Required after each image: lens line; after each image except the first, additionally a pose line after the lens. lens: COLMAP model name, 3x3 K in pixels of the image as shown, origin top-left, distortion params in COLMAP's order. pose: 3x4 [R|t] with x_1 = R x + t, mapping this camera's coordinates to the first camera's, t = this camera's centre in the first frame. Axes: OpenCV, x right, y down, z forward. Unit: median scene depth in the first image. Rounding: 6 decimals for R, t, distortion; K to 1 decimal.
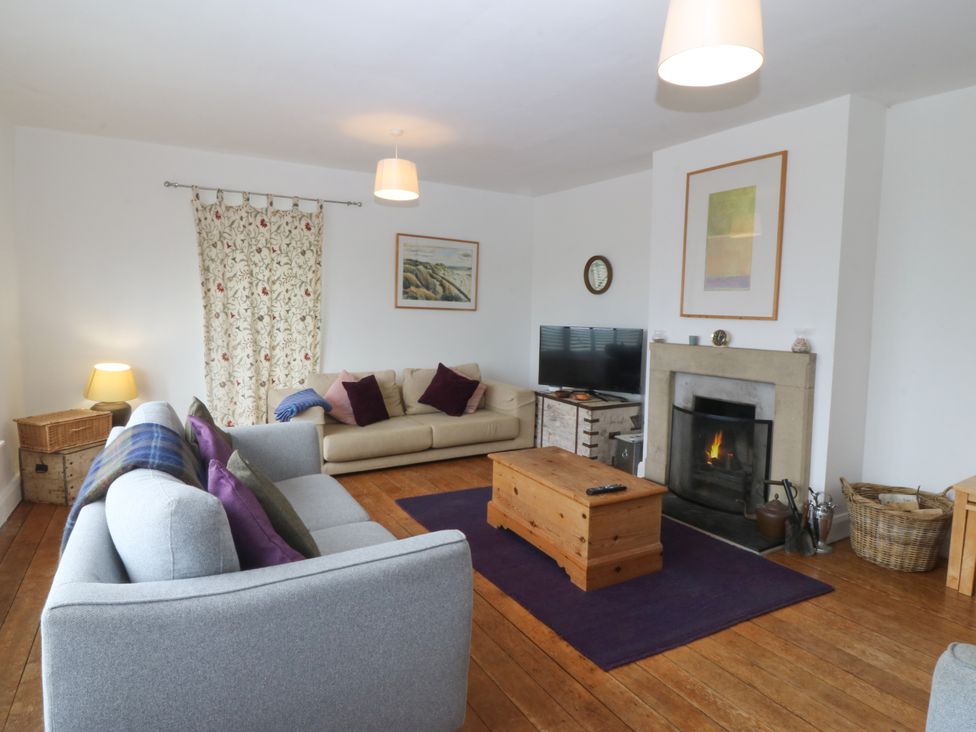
lens RADIAL K [[554.1, 0, 485.4], [0, 554.1, 355.9], [0, 0, 1]] dist [0.001511, 0.000432]
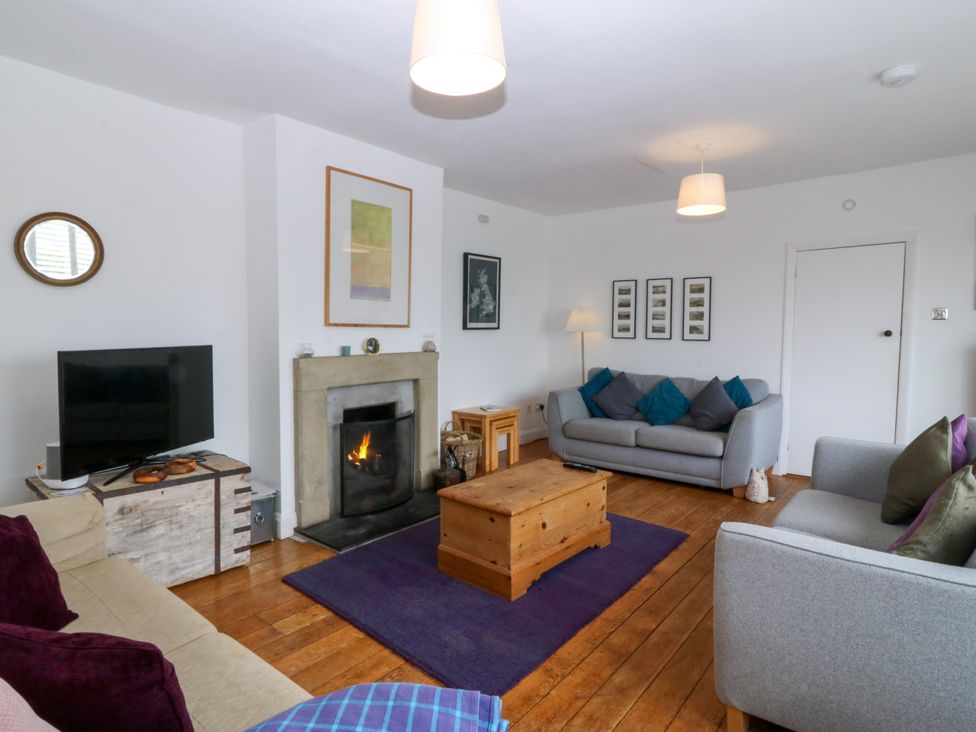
lens RADIAL K [[554.1, 0, 485.4], [0, 554.1, 355.9], [0, 0, 1]] dist [0.001511, 0.000432]
pose [[-0.339930, -0.071709, 0.937713, -0.628095], [0.064002, 0.993013, 0.099139, -0.104658], [-0.938270, 0.093716, -0.332966, 1.171491]]
